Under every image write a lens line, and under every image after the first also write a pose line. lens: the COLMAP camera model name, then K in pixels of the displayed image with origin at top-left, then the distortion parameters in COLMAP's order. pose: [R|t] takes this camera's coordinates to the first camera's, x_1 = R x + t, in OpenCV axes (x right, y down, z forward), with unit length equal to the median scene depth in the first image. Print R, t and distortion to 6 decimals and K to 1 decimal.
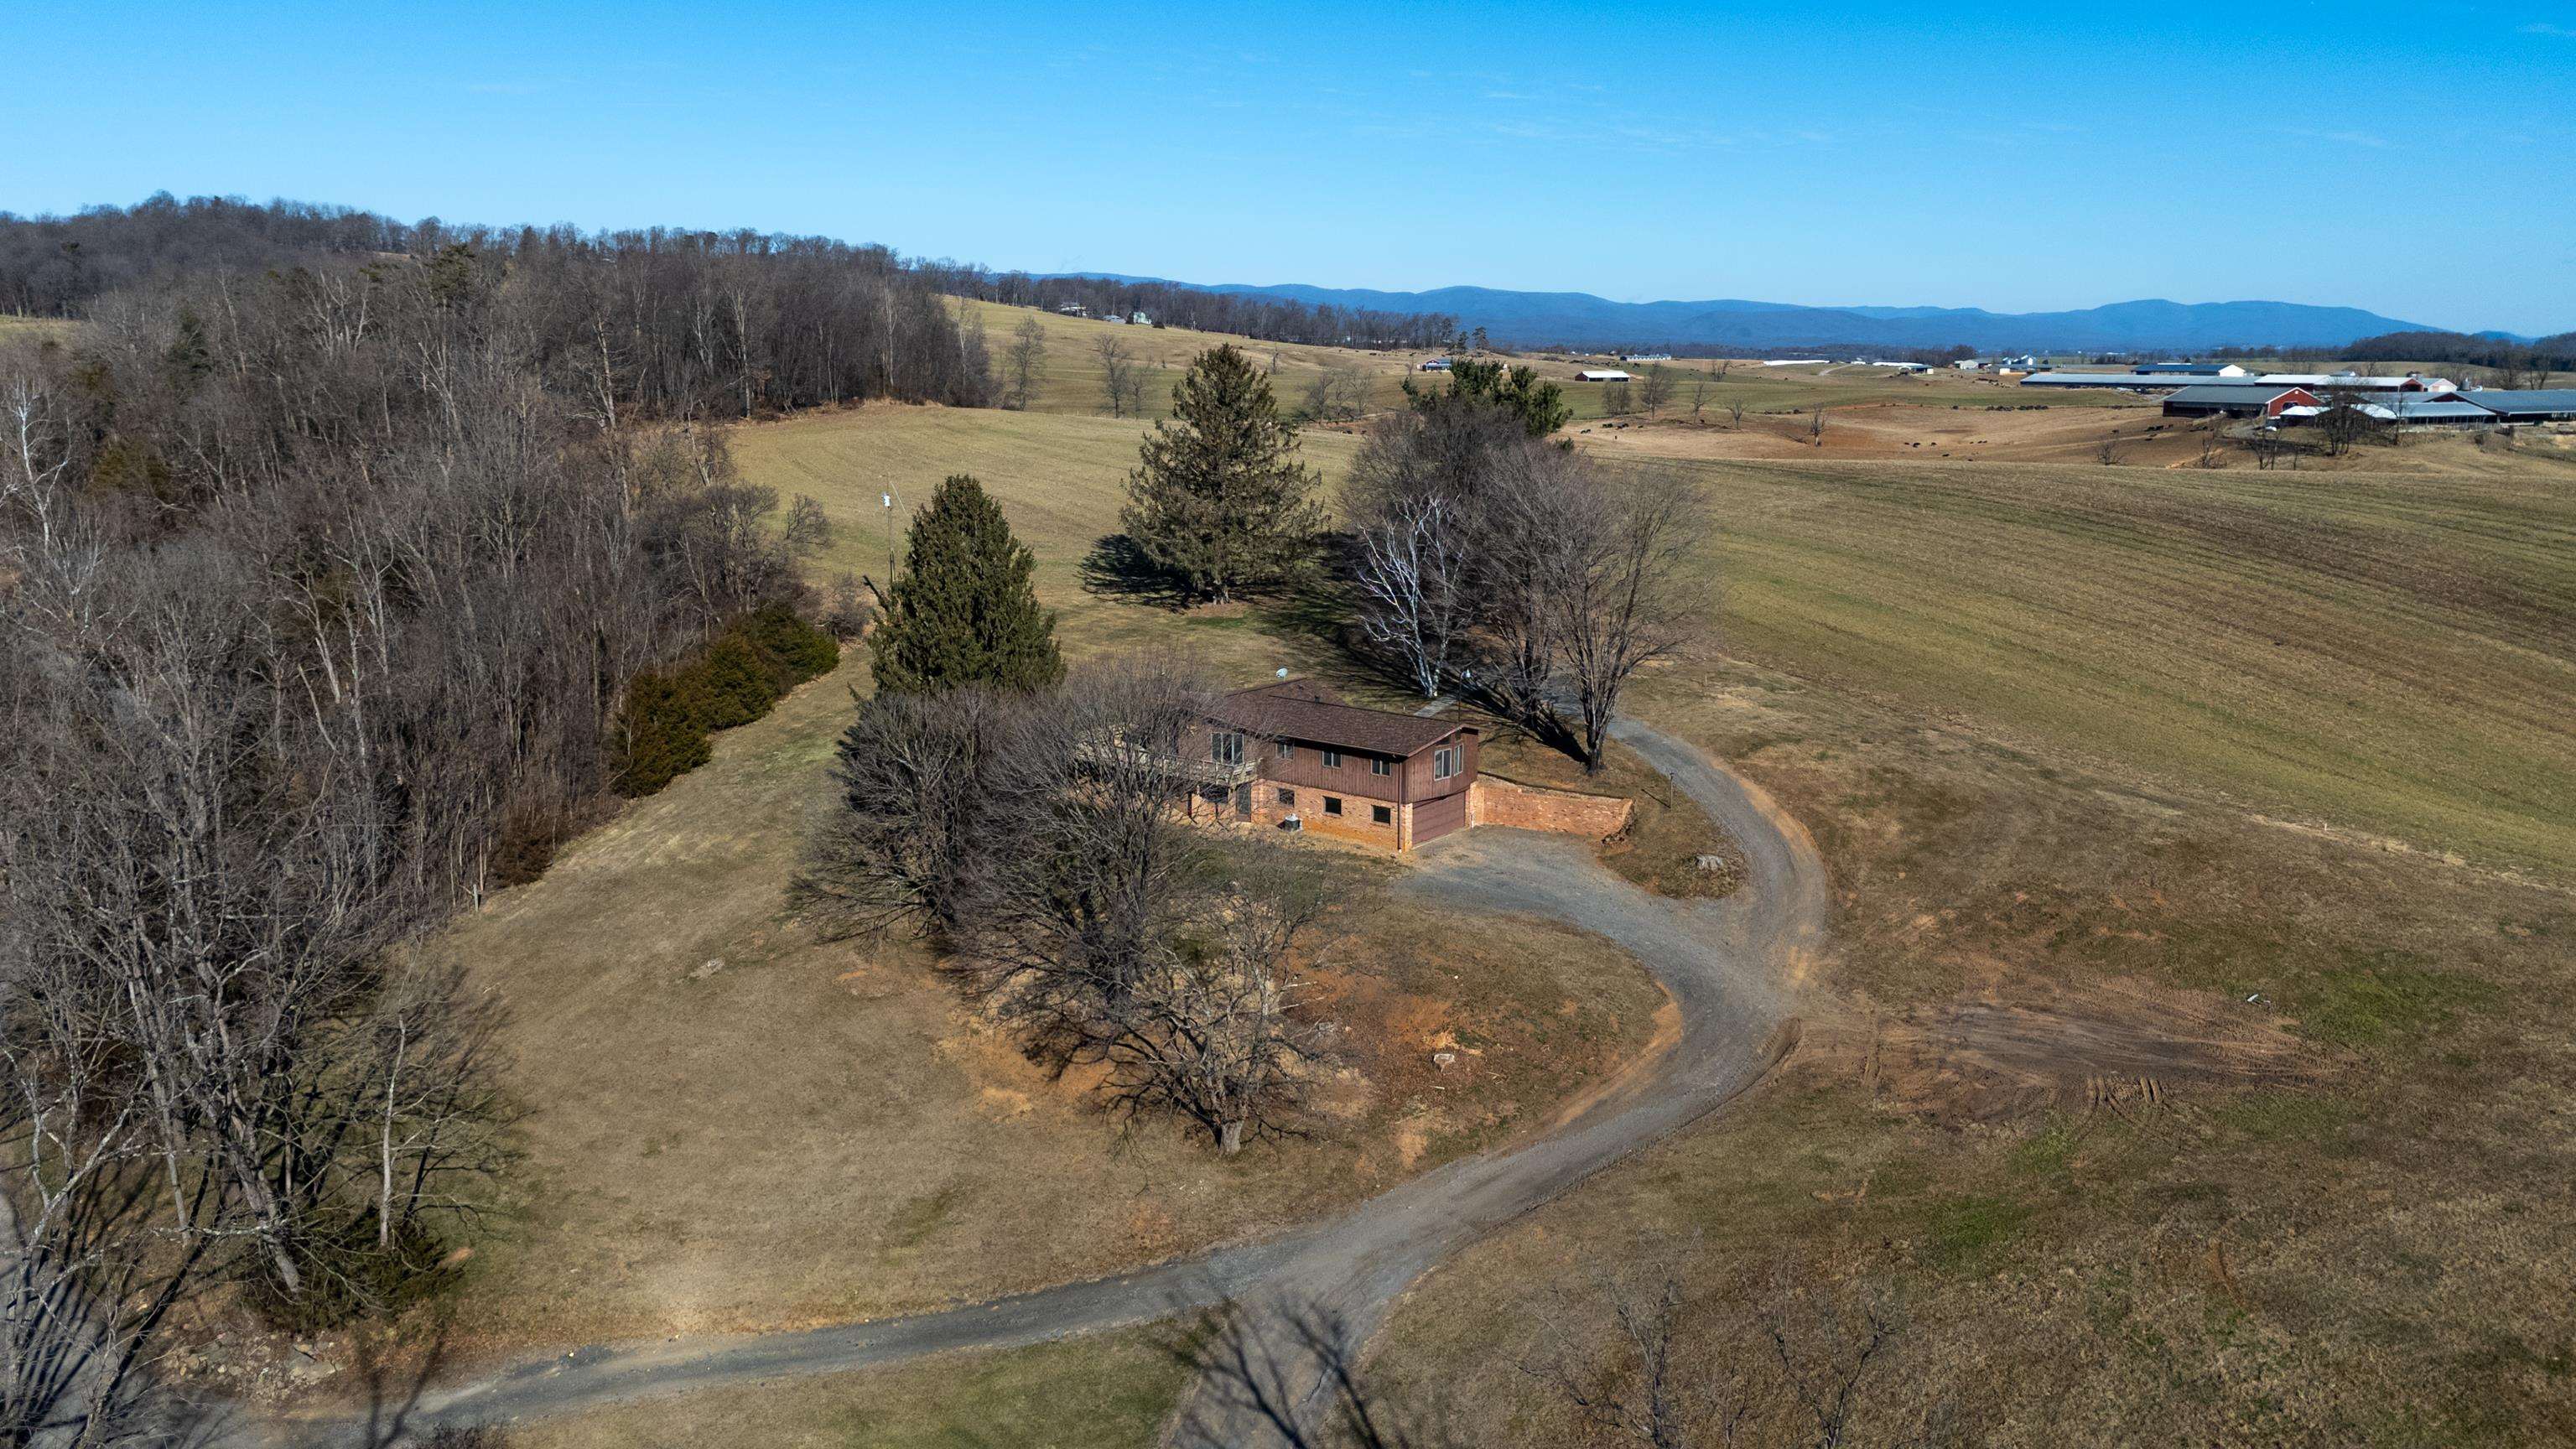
lens RADIAL K [[1862.9, 0, 1288.8], [0, 1862.9, 722.8], [0, 0, 1]] dist [0.031171, -0.035589]
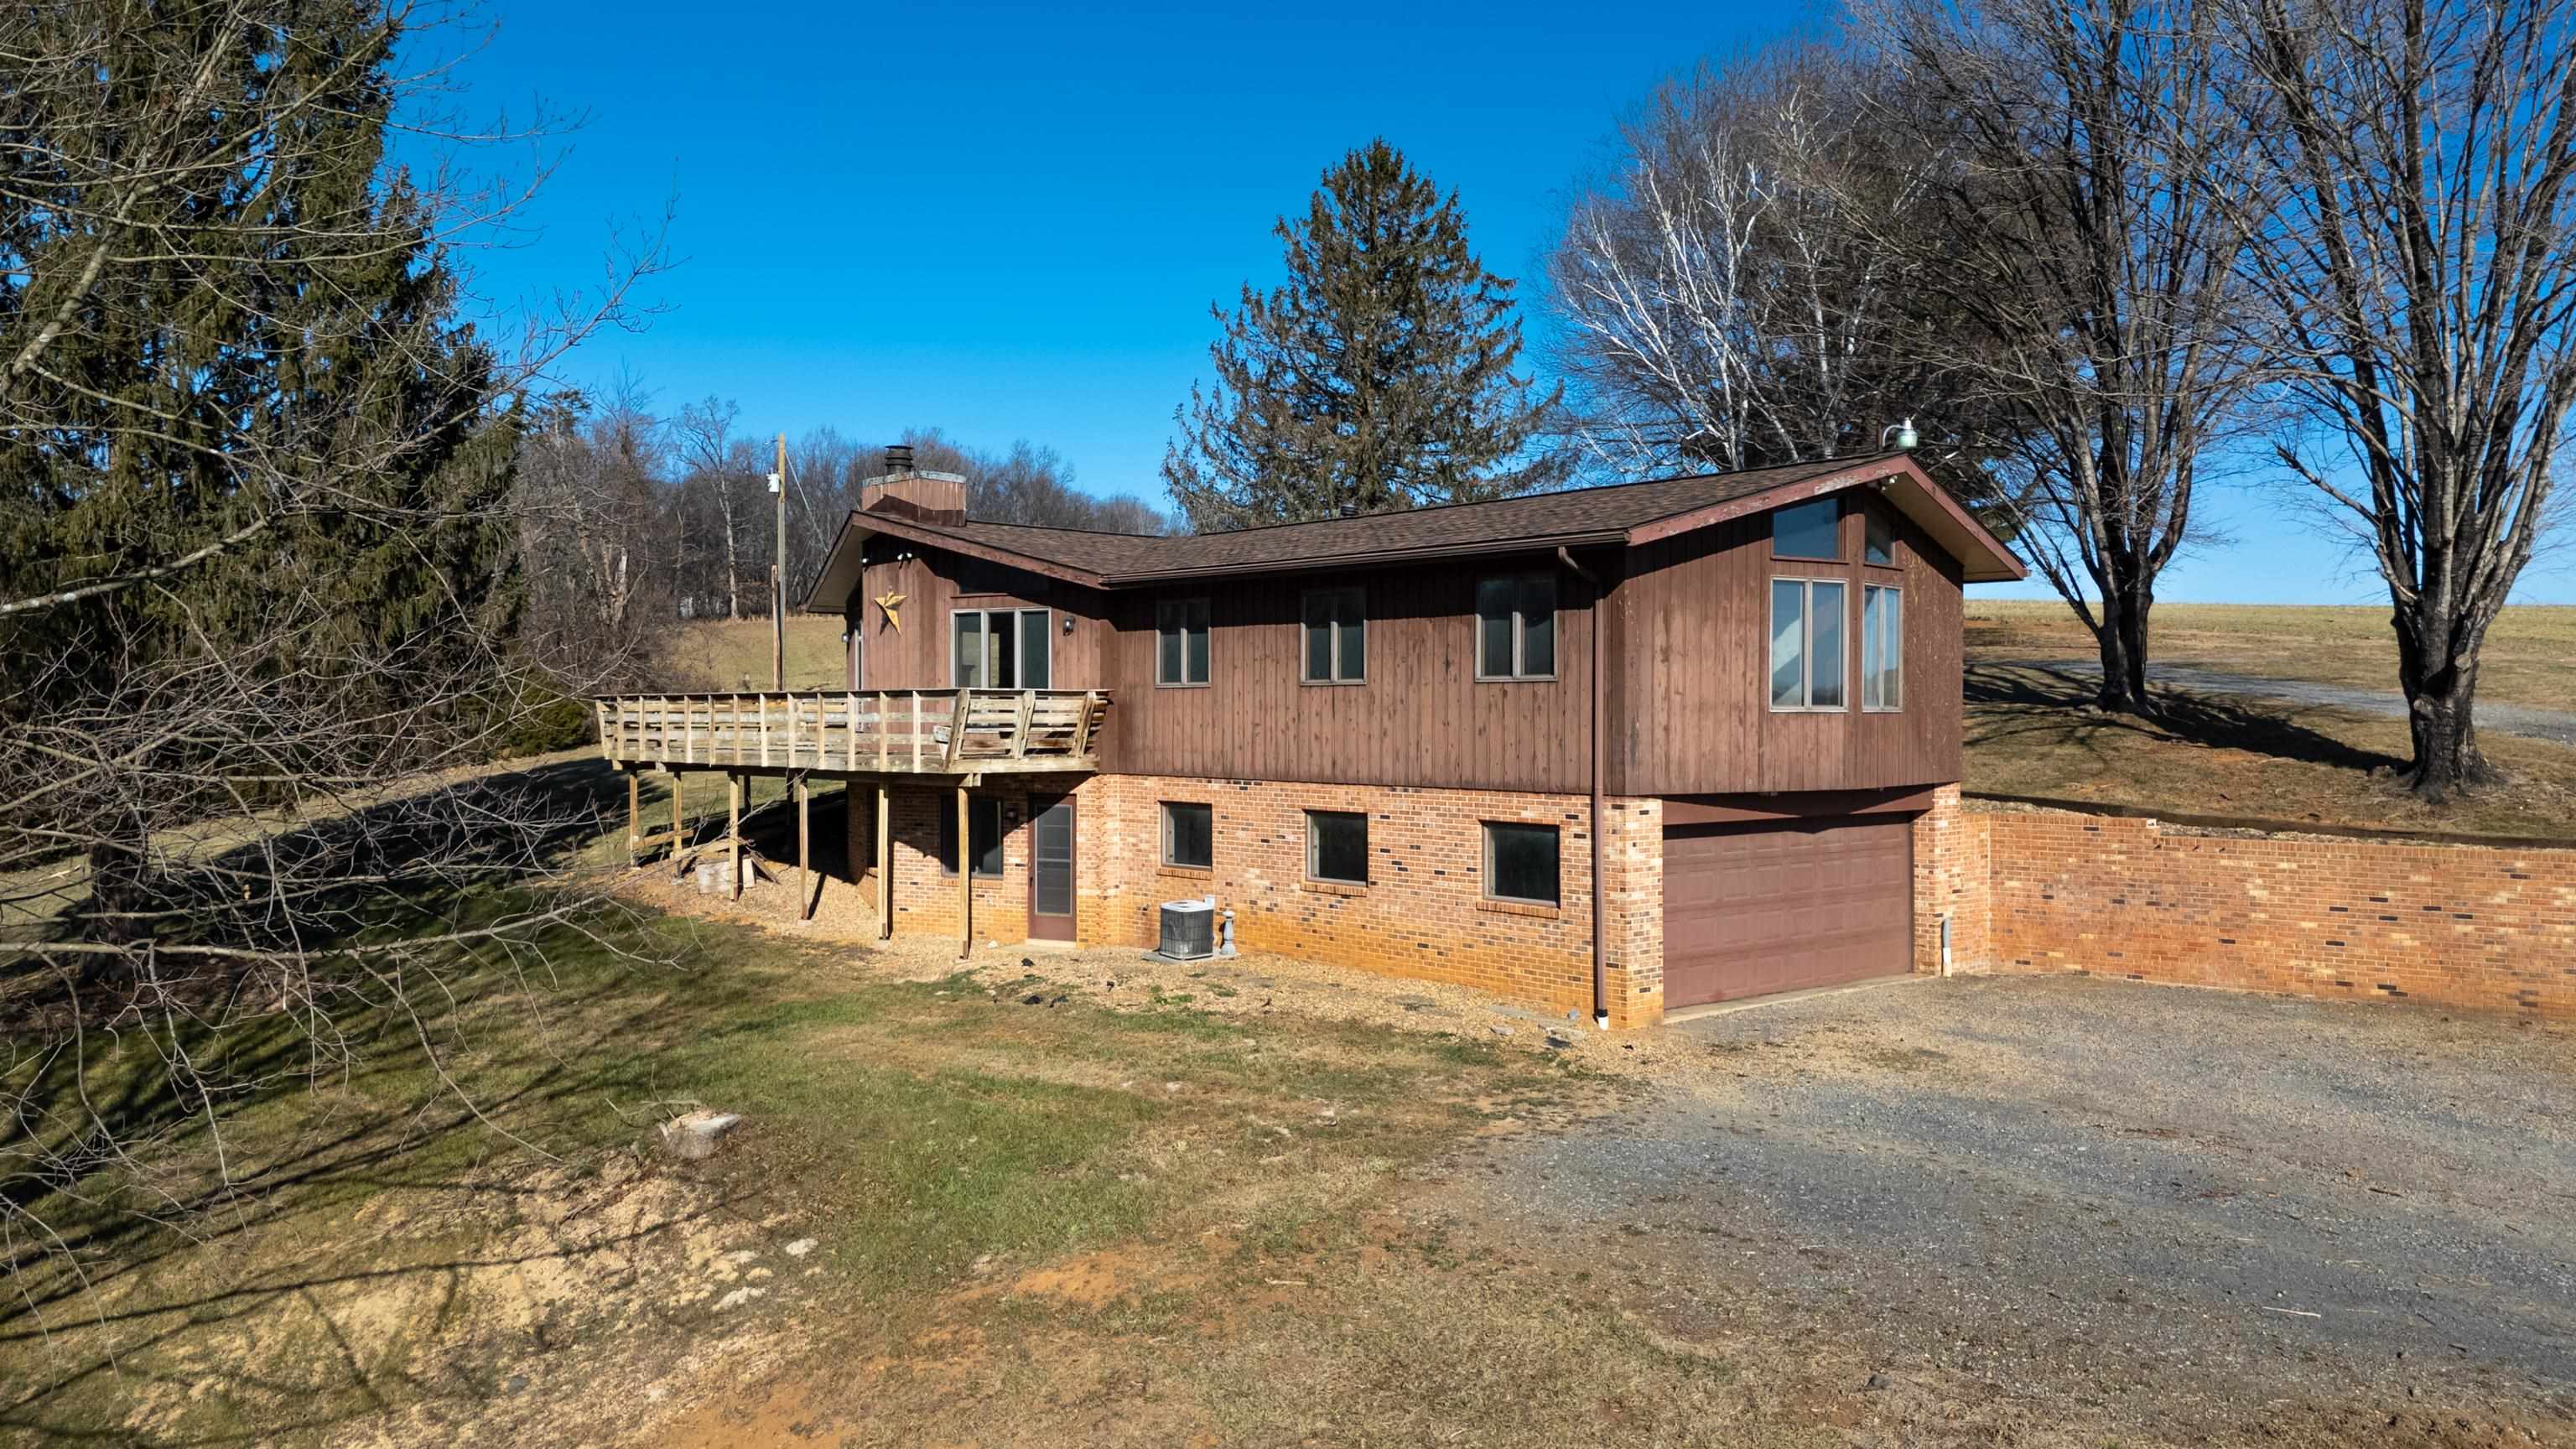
lens RADIAL K [[1862.9, 0, 1297.5], [0, 1862.9, 719.7], [0, 0, 1]] dist [0.031171, -0.035589]
pose [[0.979994, 0.011724, -0.198684, 0.011317], [-0.051189, 0.979529, -0.194684, 0.013000], [0.192334, 0.200959, 0.960533, 0.129795]]
